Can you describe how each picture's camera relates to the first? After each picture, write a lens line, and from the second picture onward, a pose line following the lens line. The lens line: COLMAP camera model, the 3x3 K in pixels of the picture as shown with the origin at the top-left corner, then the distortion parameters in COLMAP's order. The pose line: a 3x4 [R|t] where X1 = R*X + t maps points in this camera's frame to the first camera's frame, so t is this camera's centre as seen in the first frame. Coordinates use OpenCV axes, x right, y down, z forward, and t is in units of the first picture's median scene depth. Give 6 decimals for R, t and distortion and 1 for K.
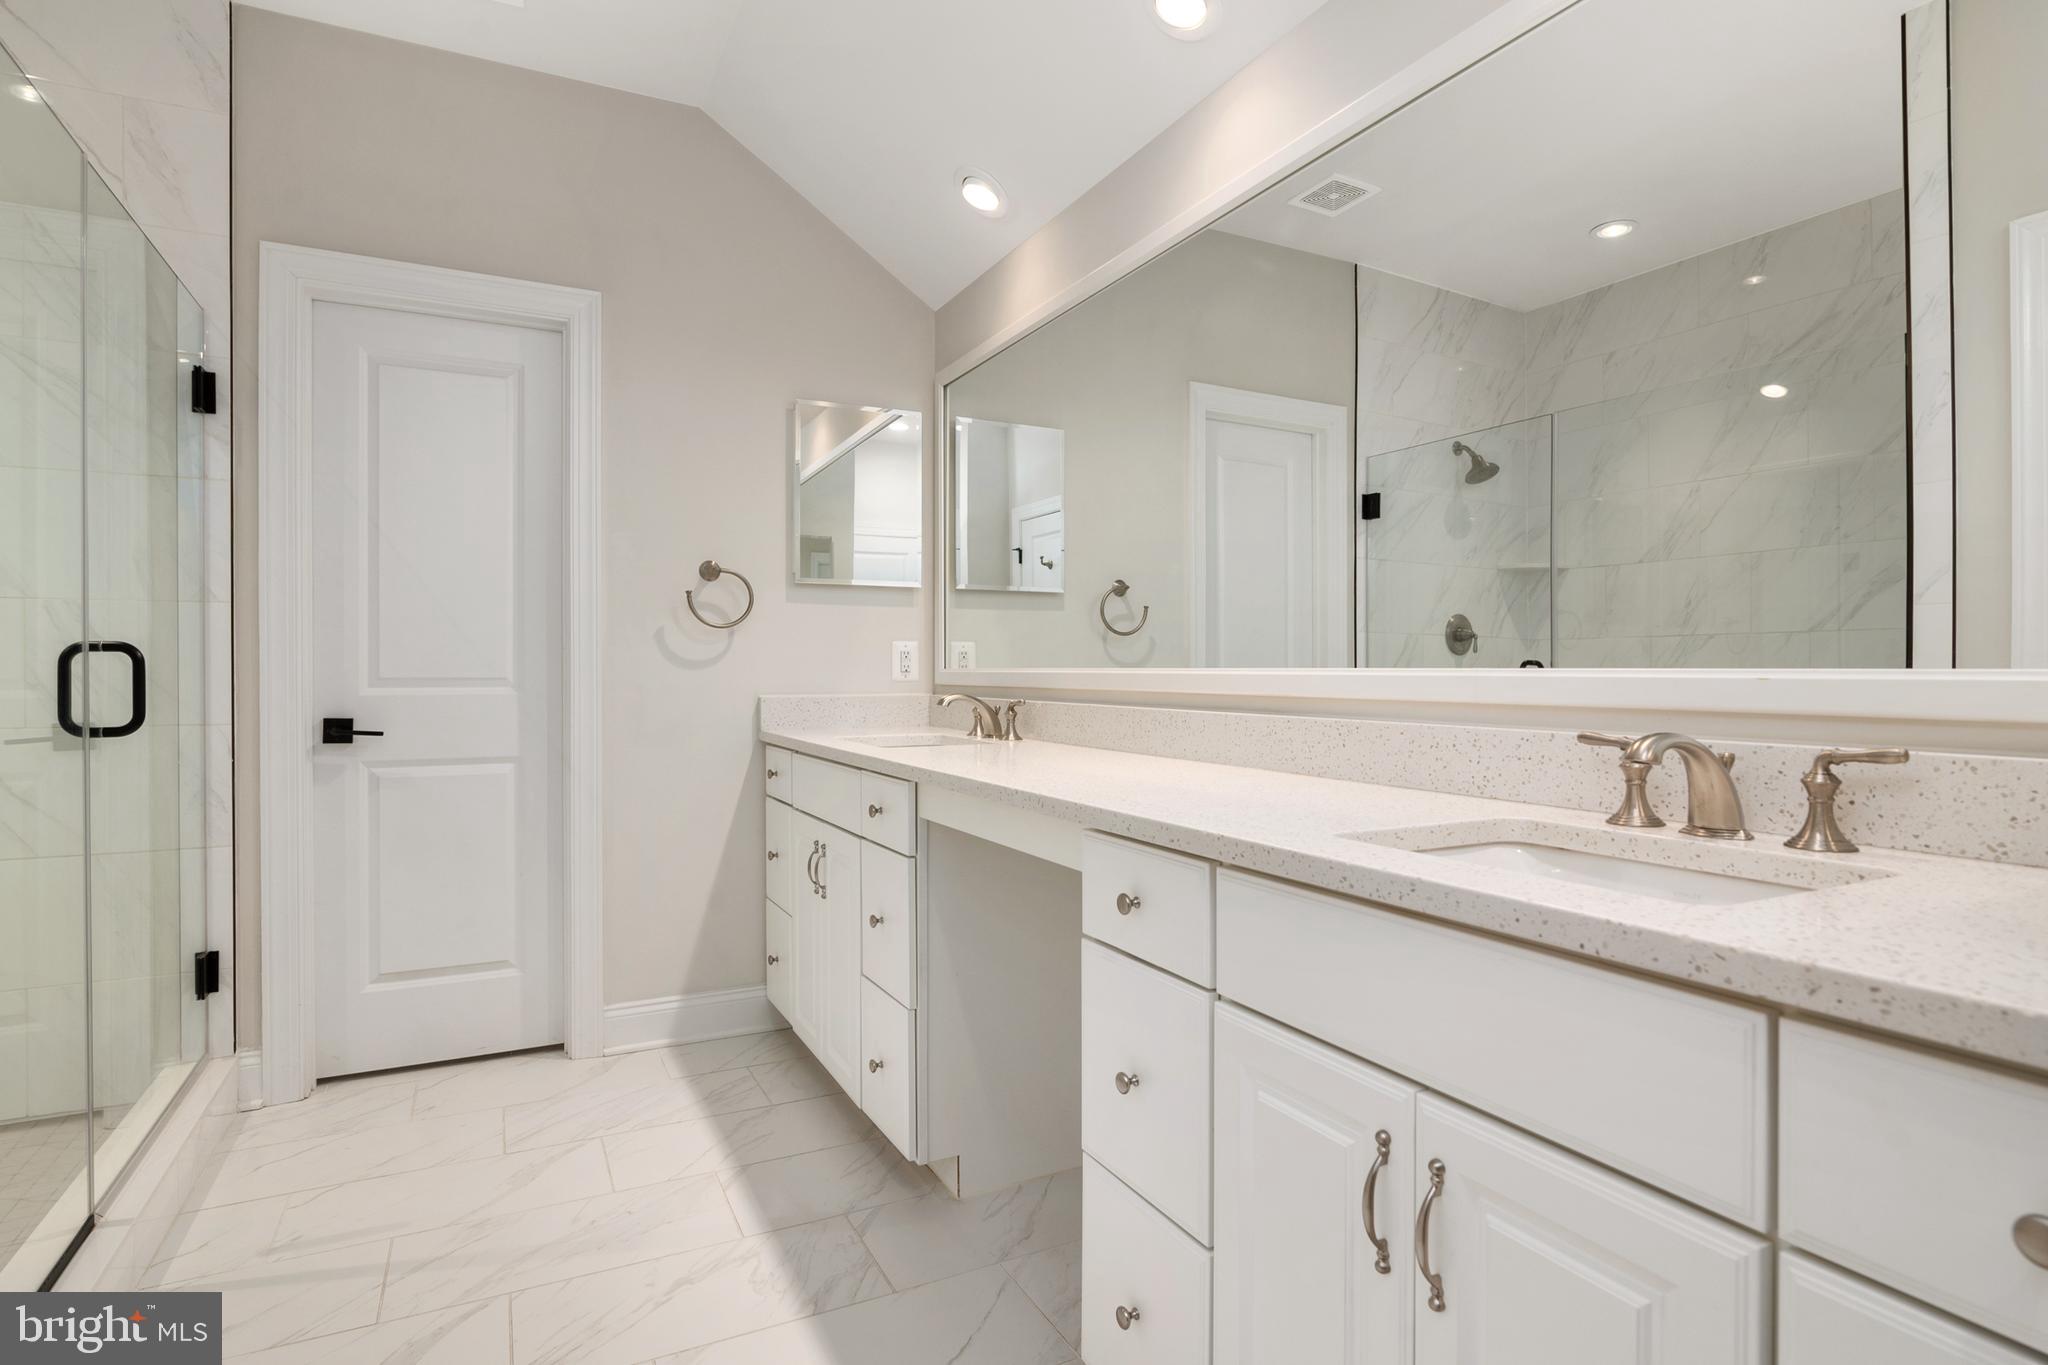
lens RADIAL K [[1052.8, 0, 1028.3], [0, 1052.8, 674.3], [0, 0, 1]] dist [-0.008177, -0.000946]
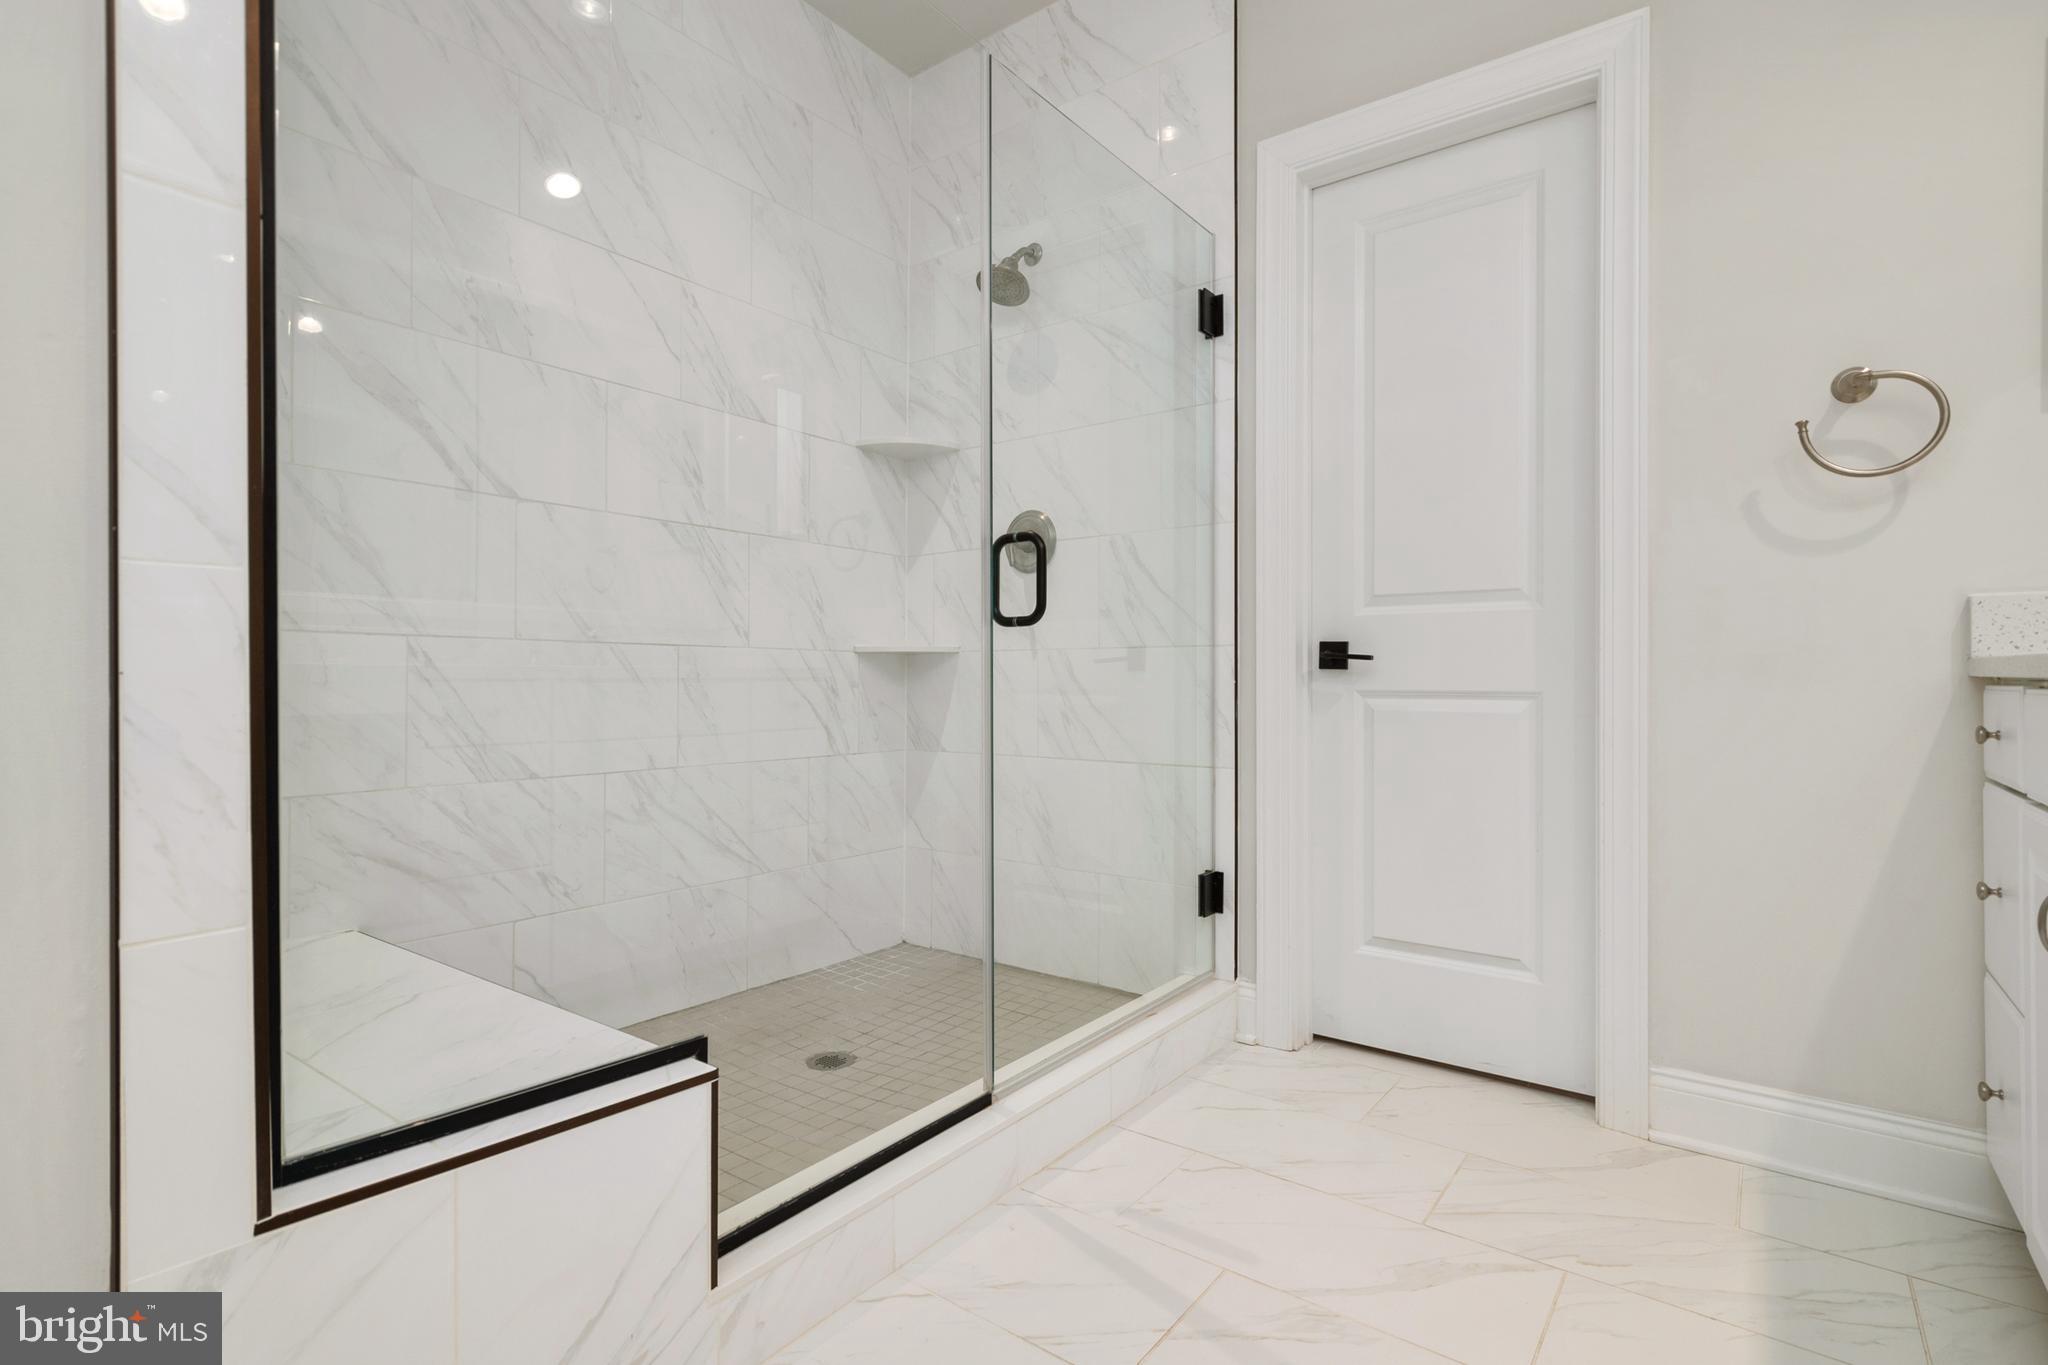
lens RADIAL K [[983.1, 0, 1014.7], [0, 983.1, 672.4], [0, 0, 1]] dist [-0.002315, 0.002704]
pose [[0.438548, -0.001586, -0.898706, -0.017634], [0.000300, 0.999999, -0.001619, 0.069081], [0.898708, 0.000440, 0.438548, 0.377354]]
